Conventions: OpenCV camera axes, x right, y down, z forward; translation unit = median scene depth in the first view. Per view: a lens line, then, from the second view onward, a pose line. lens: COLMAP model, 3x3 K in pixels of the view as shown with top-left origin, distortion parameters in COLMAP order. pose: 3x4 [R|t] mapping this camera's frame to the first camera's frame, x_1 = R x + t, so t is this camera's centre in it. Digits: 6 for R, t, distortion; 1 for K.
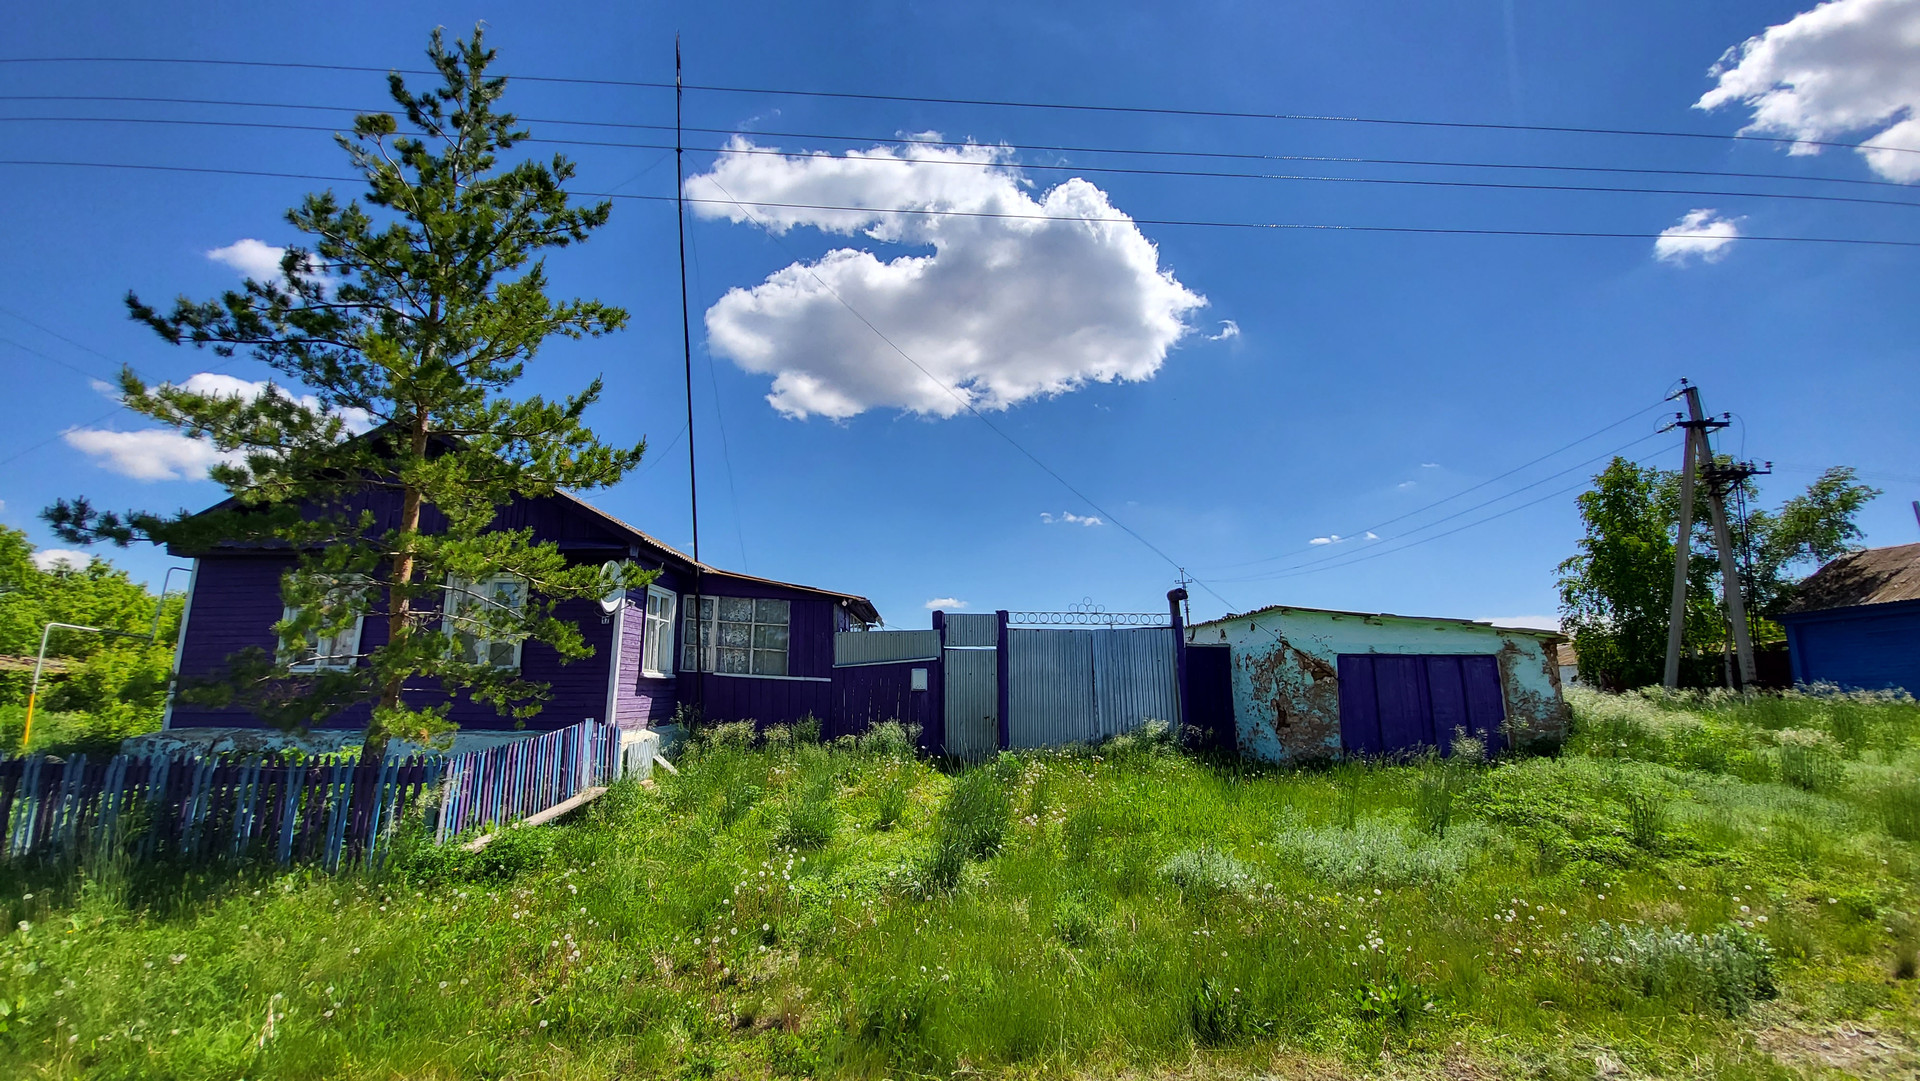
lens RADIAL K [[765.7, 0, 960.0], [0, 765.7, 540.5], [0, 0, 1]] dist [0.000072, -0.011048]
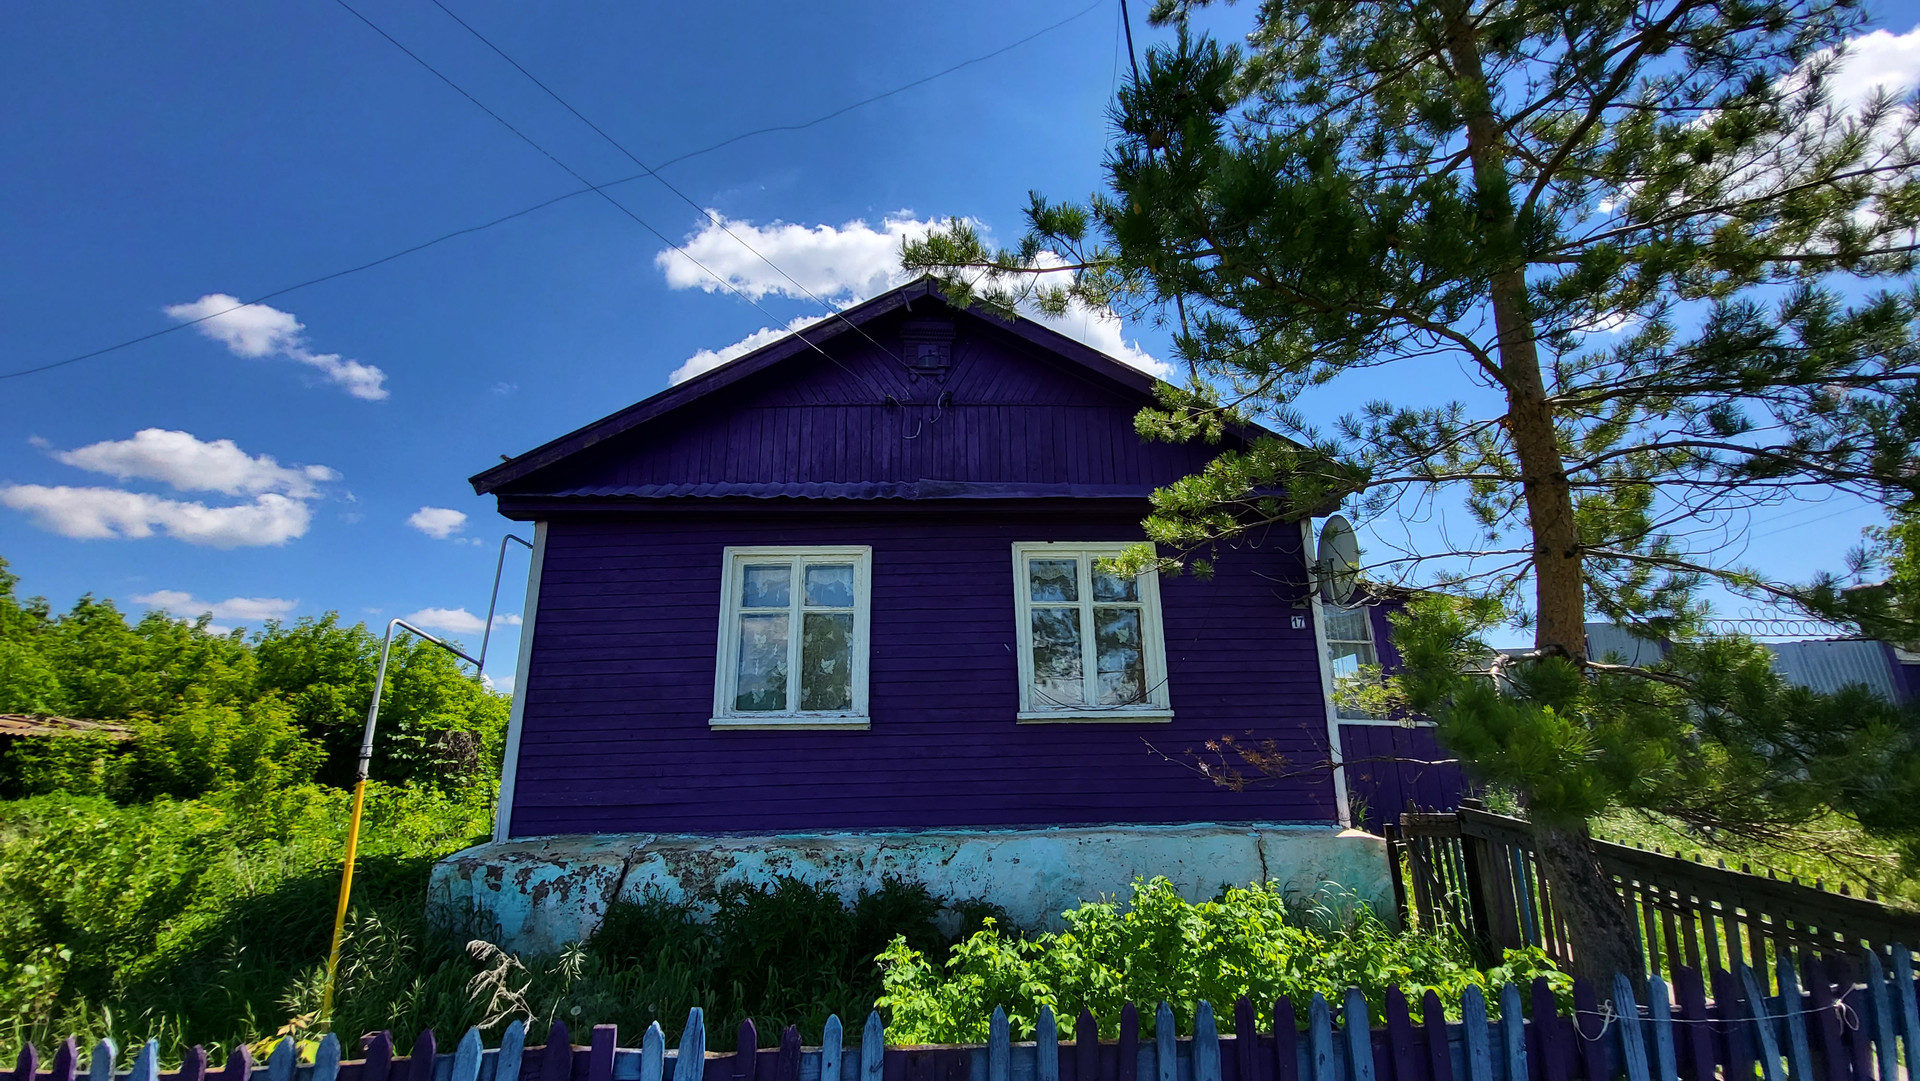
lens RADIAL K [[749.6, 0, 960.0], [0, 749.6, 540.5], [0, 0, 1]] dist [0.000494, 0.000152]
pose [[0.999168, -0.000427, 0.040772, -0.545323], [0.003490, 0.997171, -0.075085, 0.059729], [-0.040625, 0.075165, 0.996343, 0.325355]]
